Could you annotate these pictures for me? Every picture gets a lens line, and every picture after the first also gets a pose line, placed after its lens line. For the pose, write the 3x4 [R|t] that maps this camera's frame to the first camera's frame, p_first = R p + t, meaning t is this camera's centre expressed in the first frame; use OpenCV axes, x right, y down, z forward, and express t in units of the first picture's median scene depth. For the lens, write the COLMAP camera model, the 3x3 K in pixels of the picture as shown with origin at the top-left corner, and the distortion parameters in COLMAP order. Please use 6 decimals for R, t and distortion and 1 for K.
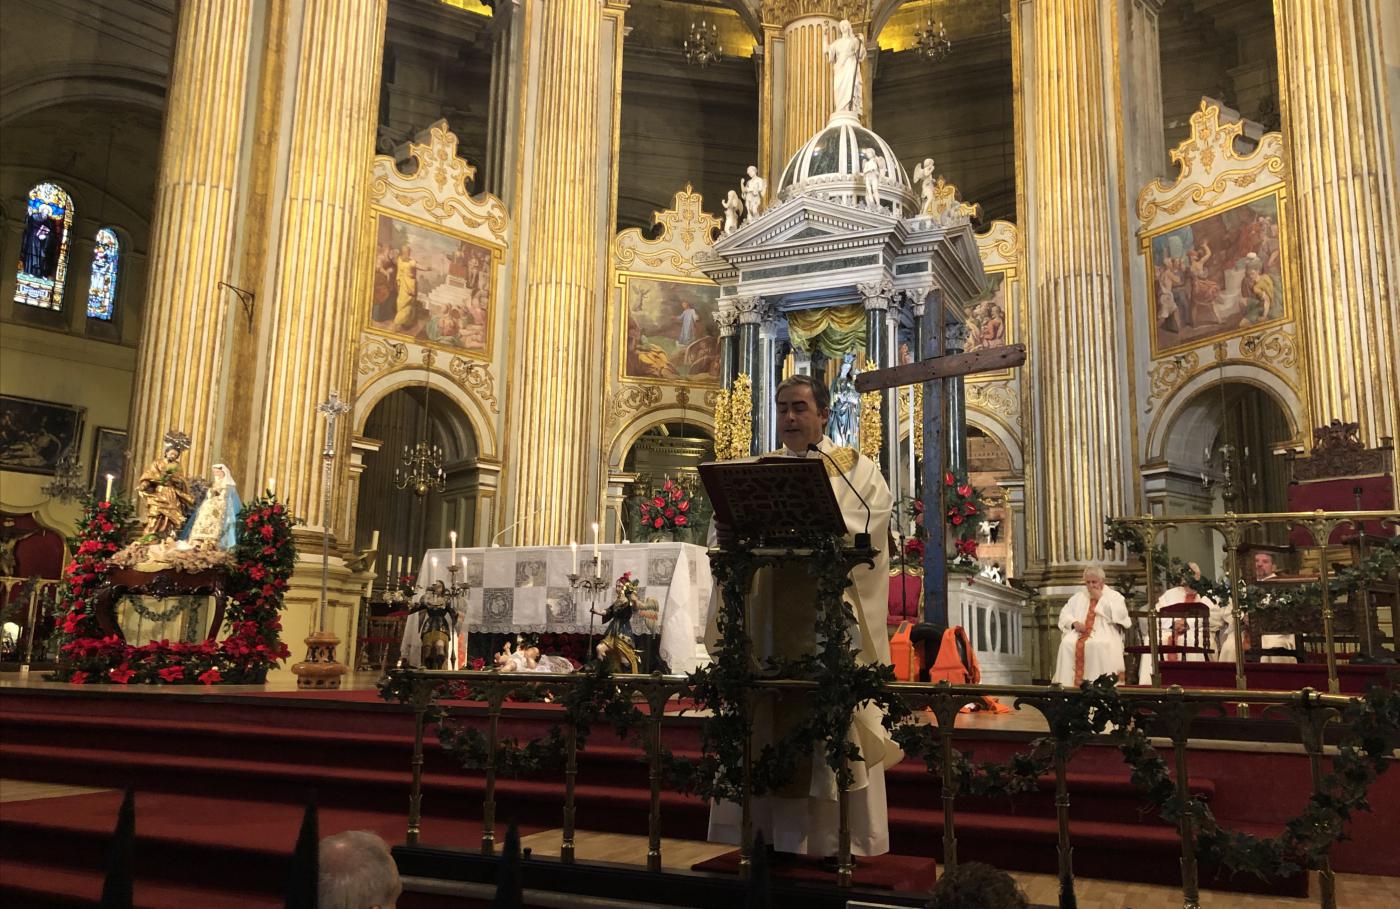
lens RADIAL K [[1091.0, 0, 700.0], [0, 1091.0, 454.5], [0, 0, 1]] dist [-0.002676, -0.004082]
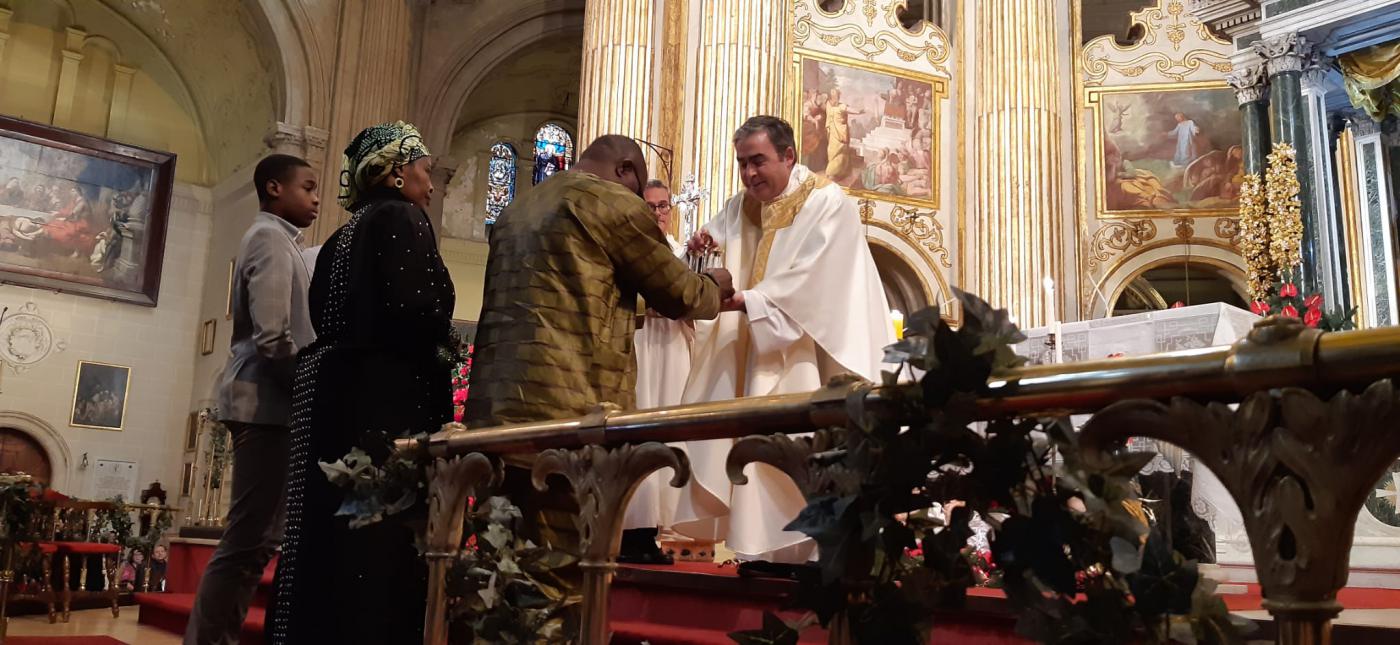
lens RADIAL K [[1065.8, 0, 700.0], [0, 1065.8, 322.5], [0, 0, 1]] dist [0.063732, -0.127062]
pose [[0.903541, -0.068431, -0.423002, -0.008920], [0.053233, 0.997444, -0.047655, 0.035714], [0.425182, 0.020540, 0.904875, 0.149757]]
